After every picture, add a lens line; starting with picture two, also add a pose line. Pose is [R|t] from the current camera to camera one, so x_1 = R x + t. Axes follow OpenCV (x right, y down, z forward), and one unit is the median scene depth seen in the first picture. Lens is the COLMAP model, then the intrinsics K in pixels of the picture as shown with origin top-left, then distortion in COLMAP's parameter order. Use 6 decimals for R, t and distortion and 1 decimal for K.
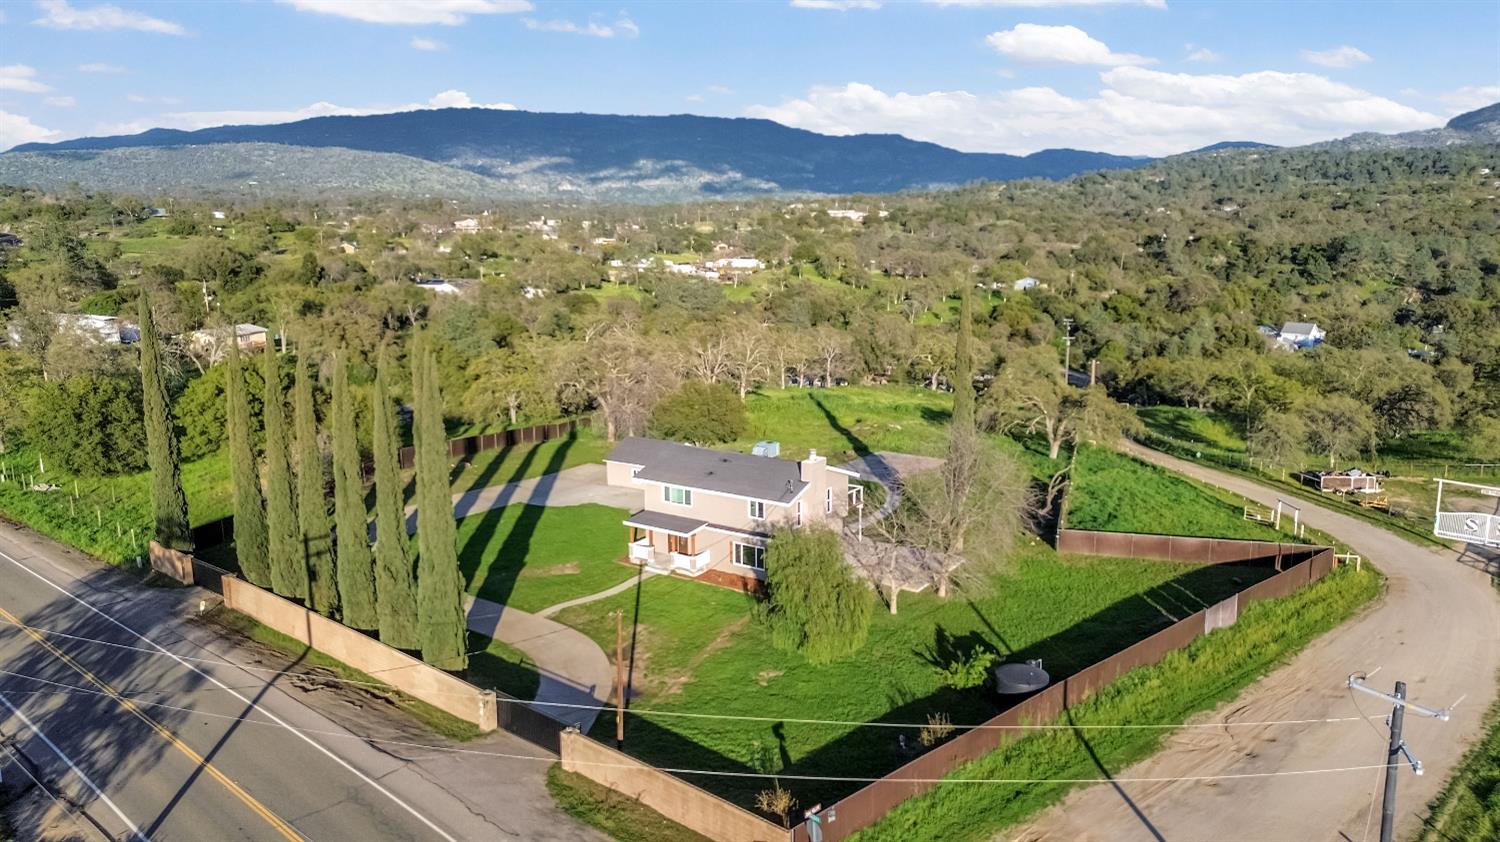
lens RADIAL K [[1052.8, 0, 749.1], [0, 1052.8, 428.4], [0, 0, 1]] dist [0.099664, -0.113511]
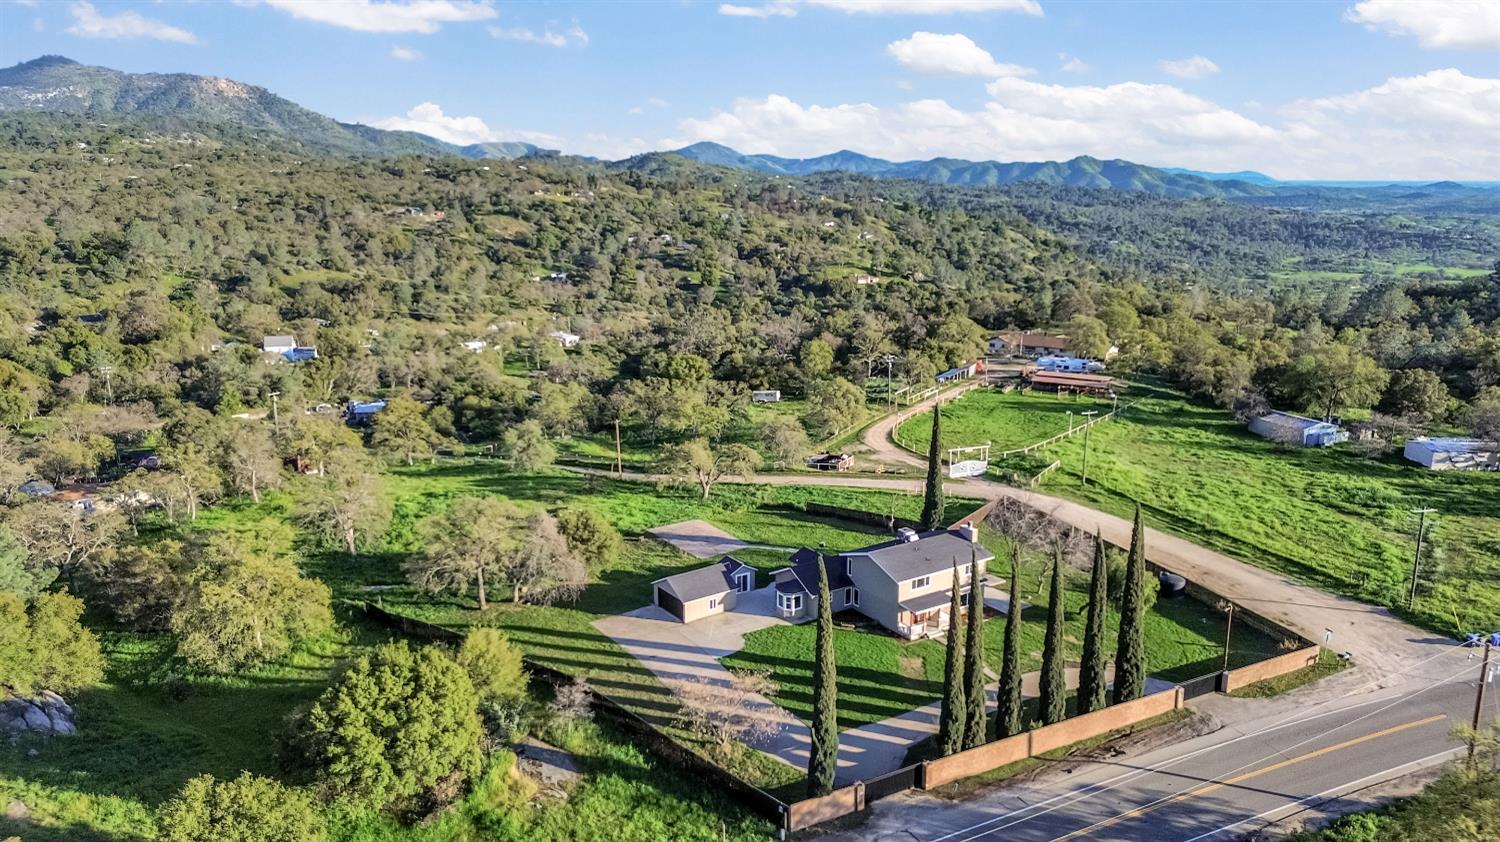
lens RADIAL K [[1052.8, 0, 749.1], [0, 1052.8, 428.4], [0, 0, 1]] dist [0.099664, -0.113511]
pose [[0.378493, -0.212887, 0.900790, -0.150228], [0.180301, 0.971506, 0.153841, -0.043048], [-0.907874, 0.104186, 0.406092, 0.063463]]
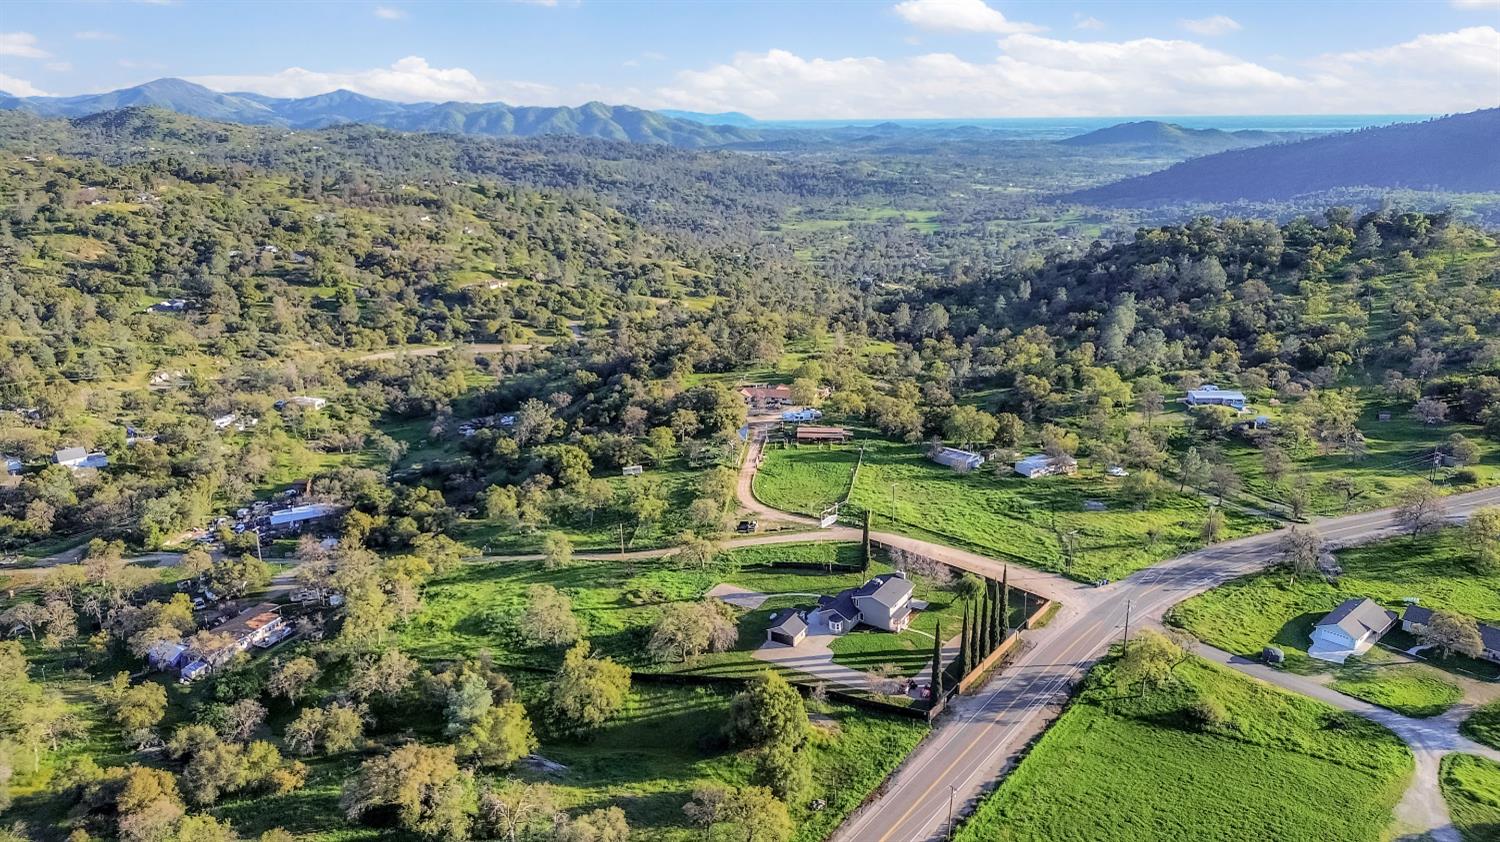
lens RADIAL K [[1052.8, 0, 749.1], [0, 1052.8, 428.4], [0, 0, 1]] dist [0.099664, -0.113511]
pose [[-0.052762, -0.283578, 0.957497, -0.301372], [0.204083, 0.935533, 0.288319, -0.146712], [-0.977531, 0.210621, 0.008513, 0.134370]]
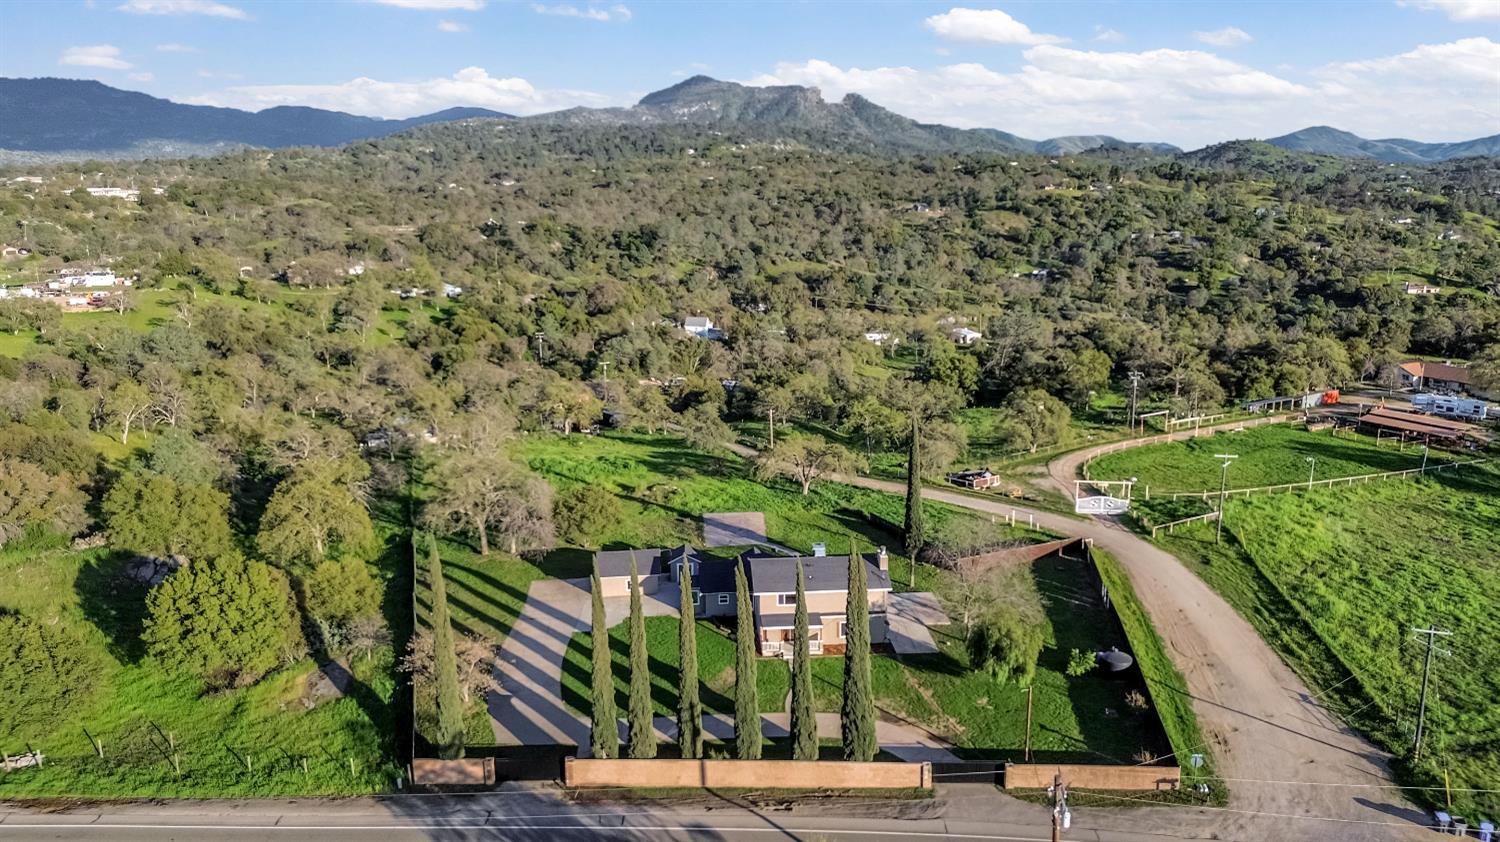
lens RADIAL K [[1052.8, 0, 749.1], [0, 1052.8, 428.4], [0, 0, 1]] dist [0.099664, -0.113511]
pose [[0.786389, -0.149121, 0.599463, -0.095394], [0.127616, 0.988709, 0.078539, -0.028698], [-0.604406, 0.014739, 0.796540, -0.007455]]
